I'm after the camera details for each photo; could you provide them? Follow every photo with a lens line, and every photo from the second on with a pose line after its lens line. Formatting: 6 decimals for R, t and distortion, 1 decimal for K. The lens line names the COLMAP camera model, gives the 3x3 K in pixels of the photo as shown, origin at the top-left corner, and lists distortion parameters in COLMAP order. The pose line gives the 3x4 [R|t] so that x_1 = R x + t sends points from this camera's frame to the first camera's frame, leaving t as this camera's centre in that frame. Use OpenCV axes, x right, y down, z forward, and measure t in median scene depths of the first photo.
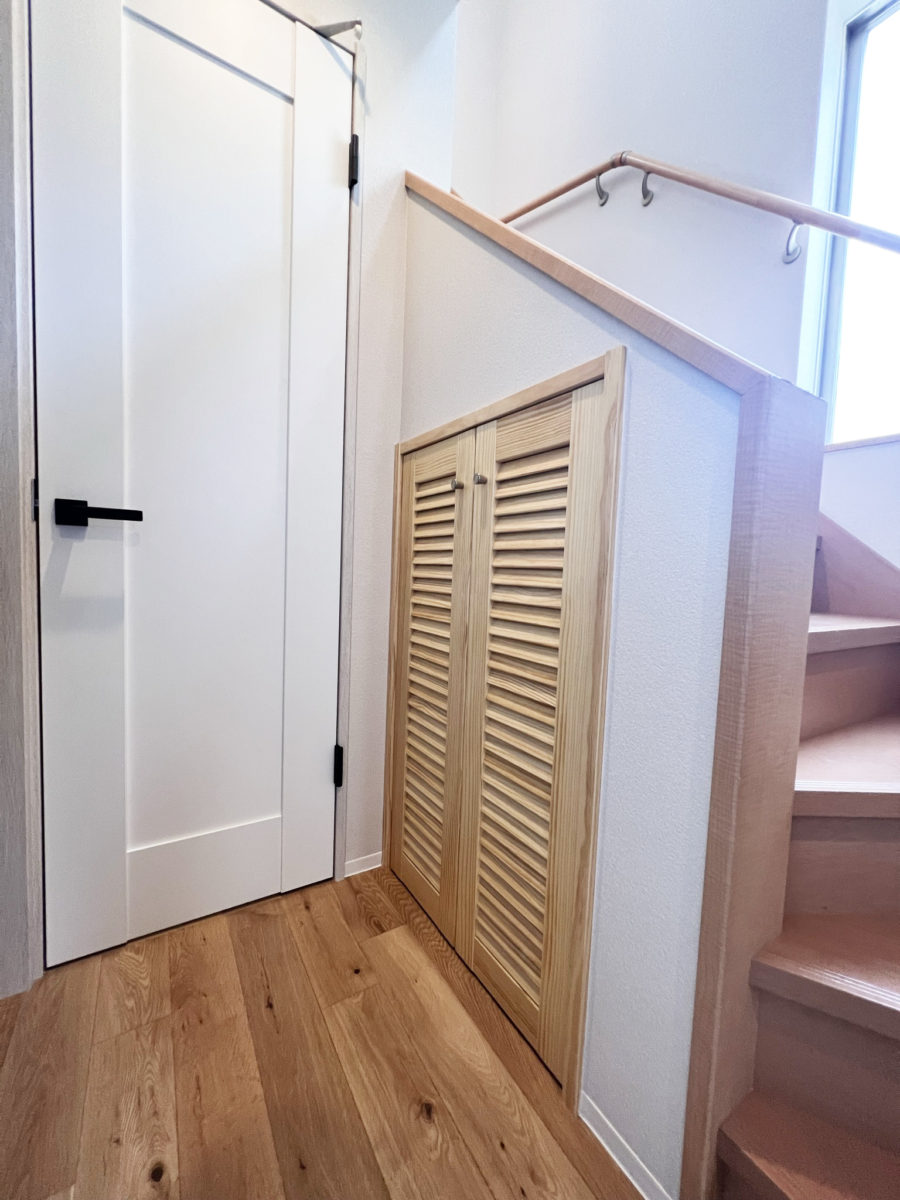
lens RADIAL K [[478.8, 0, 453.3], [0, 478.8, 599.2], [0, 0, 1]] dist [-0.003618, 0.000330]
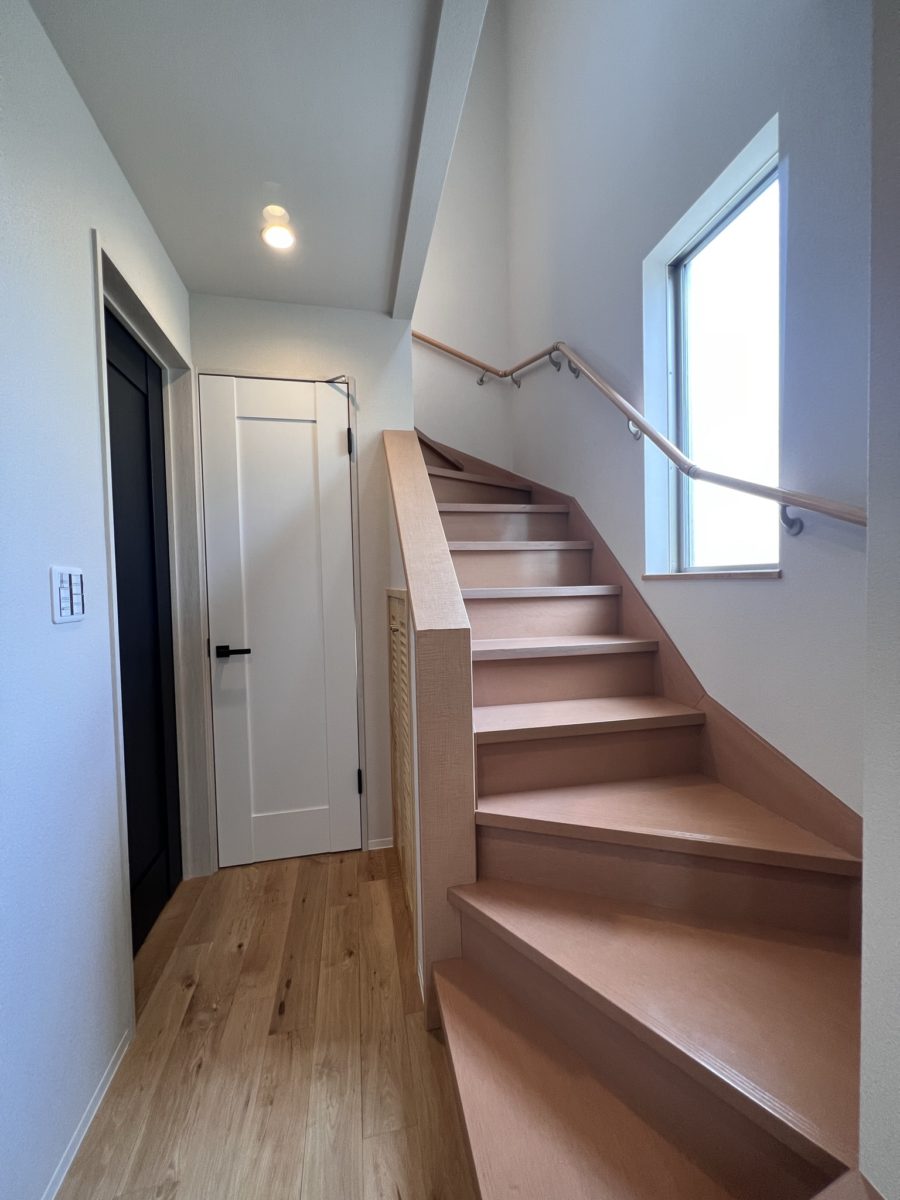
lens RADIAL K [[478.8, 0, 453.3], [0, 478.8, 599.2], [0, 0, 1]] dist [-0.003618, 0.000330]
pose [[0.936713, -0.049771, -0.346542, 0.882156], [0.037734, 0.998430, -0.041401, -0.274552], [0.348058, 0.025704, 0.937121, -0.629362]]
